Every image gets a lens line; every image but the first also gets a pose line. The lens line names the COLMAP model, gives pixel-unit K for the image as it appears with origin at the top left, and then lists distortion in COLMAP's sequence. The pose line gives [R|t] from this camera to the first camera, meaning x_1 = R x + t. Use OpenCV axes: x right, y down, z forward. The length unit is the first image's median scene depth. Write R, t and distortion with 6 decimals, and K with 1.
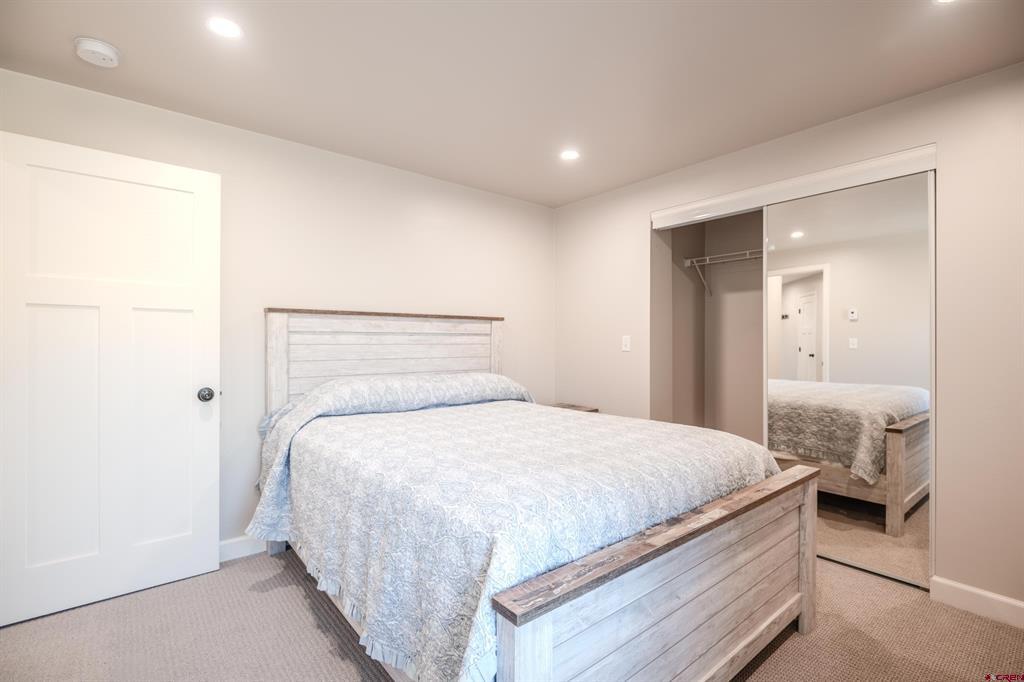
lens RADIAL K [[467.9, 0, 508.3], [0, 467.9, 339.4], [0, 0, 1]] dist [0.002985, -0.002567]
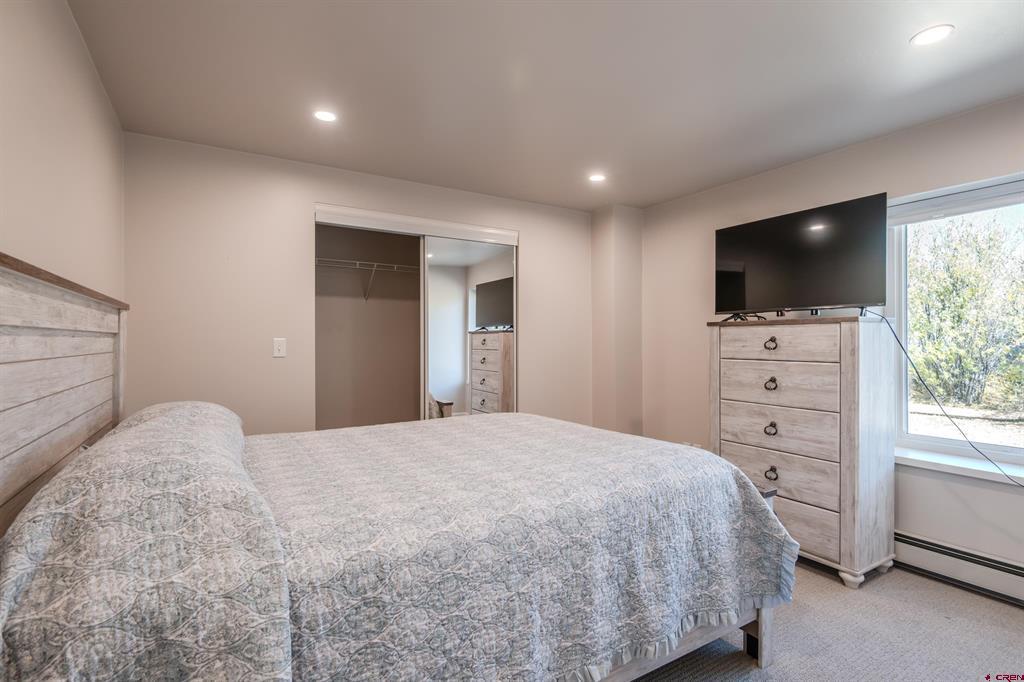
lens RADIAL K [[485.0, 0, 510.0], [0, 485.0, 342.1], [0, 0, 1]] dist [0.004568, 0.000278]
pose [[0.129675, -0.007451, 0.991529, -0.563866], [-0.005067, 0.999954, 0.008177, -0.009072], [-0.991544, -0.006084, 0.129631, 0.485067]]
